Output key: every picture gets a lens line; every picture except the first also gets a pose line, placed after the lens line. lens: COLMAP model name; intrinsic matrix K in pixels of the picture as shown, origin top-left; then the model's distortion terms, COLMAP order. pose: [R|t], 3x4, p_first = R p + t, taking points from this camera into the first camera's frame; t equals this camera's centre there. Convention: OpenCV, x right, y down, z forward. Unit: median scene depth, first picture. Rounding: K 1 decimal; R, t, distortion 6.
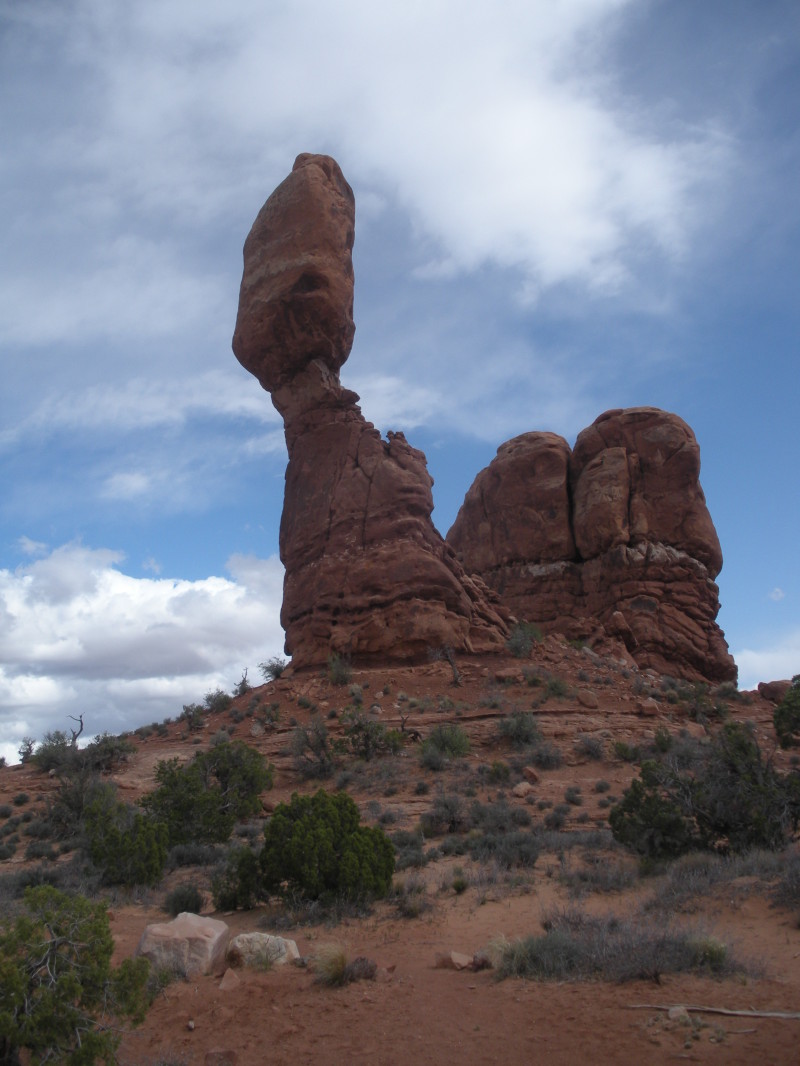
lens RADIAL K [[1096.2, 0, 391.2], [0, 1096.2, 517.3], [0, 0, 1]] dist [-0.015840, 0.031705]
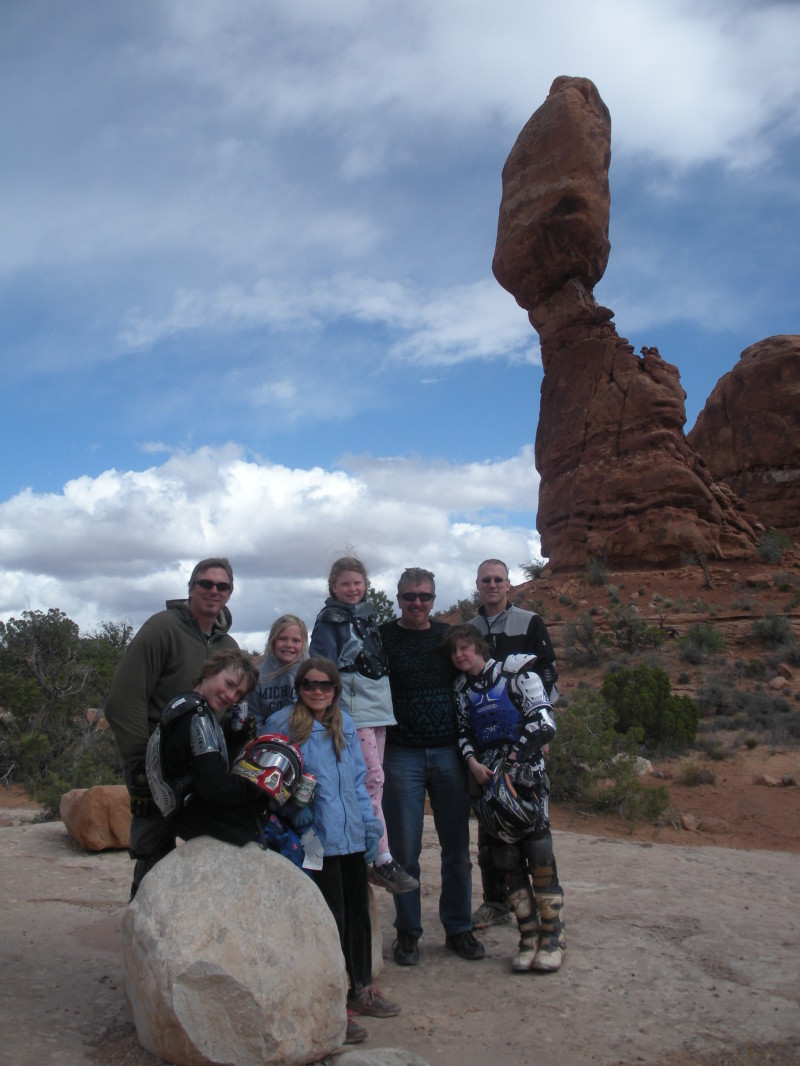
lens RADIAL K [[1096.2, 0, 391.2], [0, 1096.2, 517.3], [0, 0, 1]] dist [-0.015840, 0.031705]
pose [[0.979689, 0.014532, -0.199996, -0.026602], [0.003821, 0.995837, 0.091076, -0.012552], [0.200487, -0.089990, 0.975555, -0.085702]]
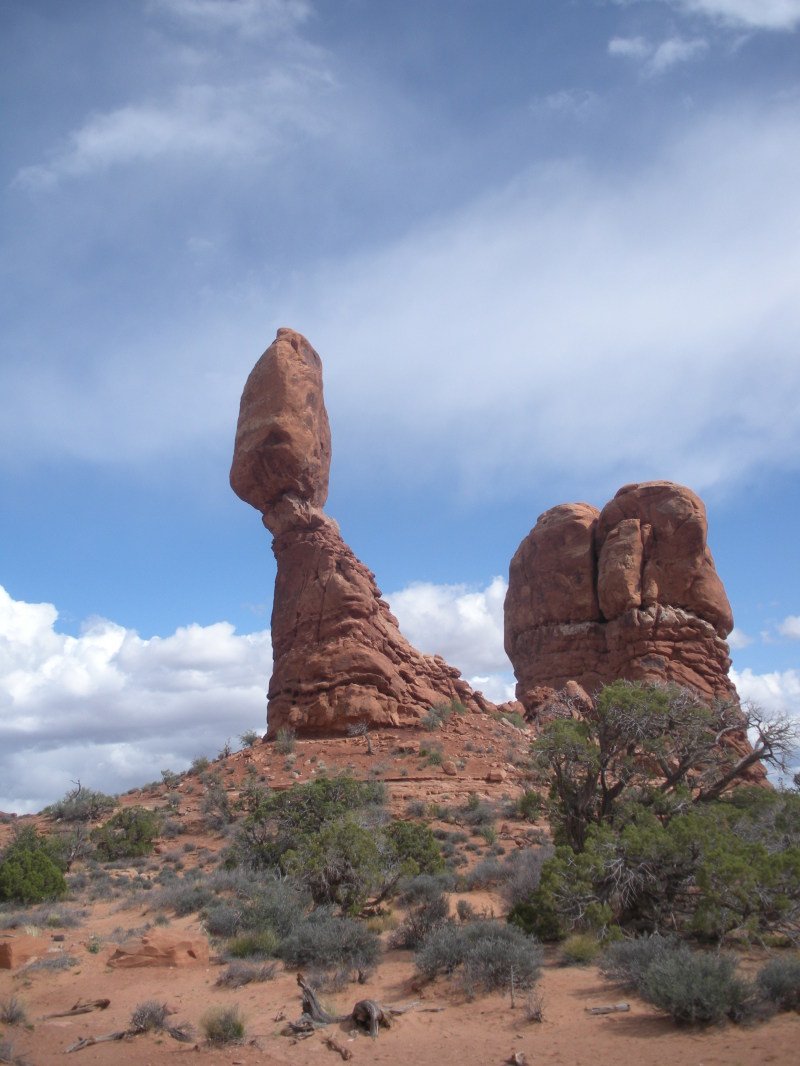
lens RADIAL K [[1096.2, 0, 391.2], [0, 1096.2, 517.3], [0, 0, 1]] dist [-0.015840, 0.031705]
pose [[0.987760, -0.031541, -0.152760, 0.252913], [0.027852, 0.999268, -0.026225, -0.081534], [0.153475, 0.021649, 0.987915, -0.254673]]
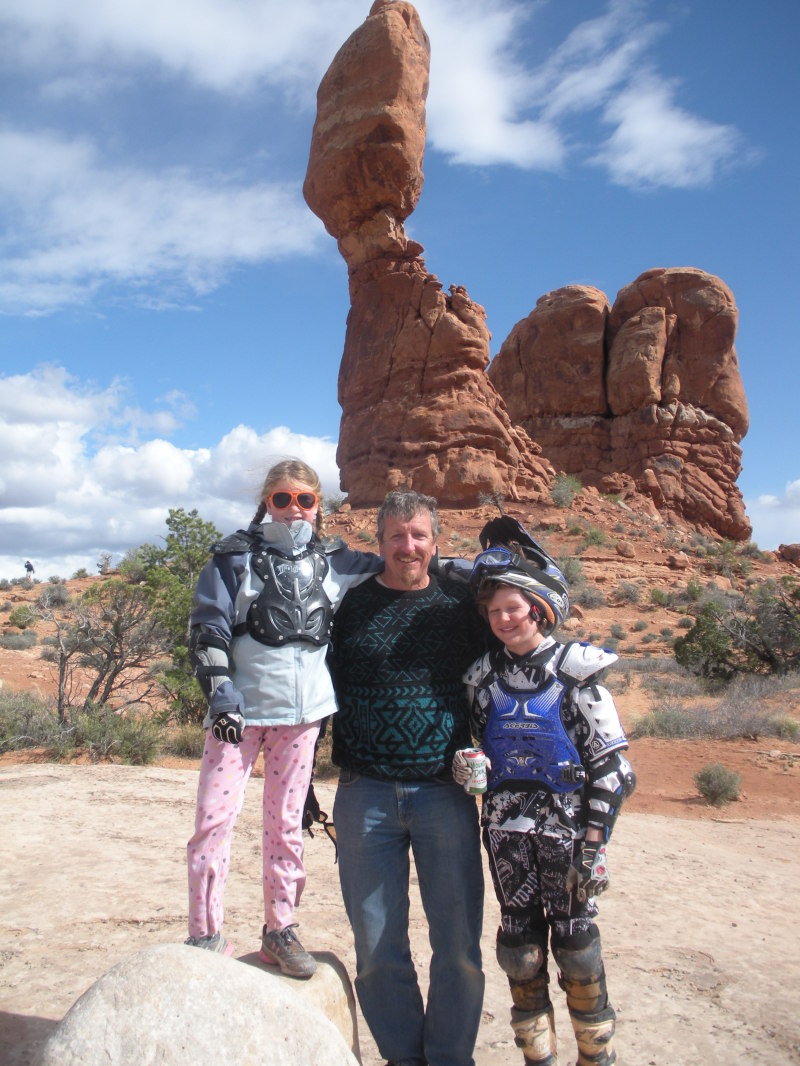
lens RADIAL K [[1096.2, 0, 391.2], [0, 1096.2, 517.3], [0, 0, 1]] dist [-0.015840, 0.031705]
pose [[0.998040, 0.062273, -0.006237, -0.039383], [-0.060698, 0.987418, 0.146017, -0.008874], [0.015252, -0.145353, 0.989262, -0.065202]]
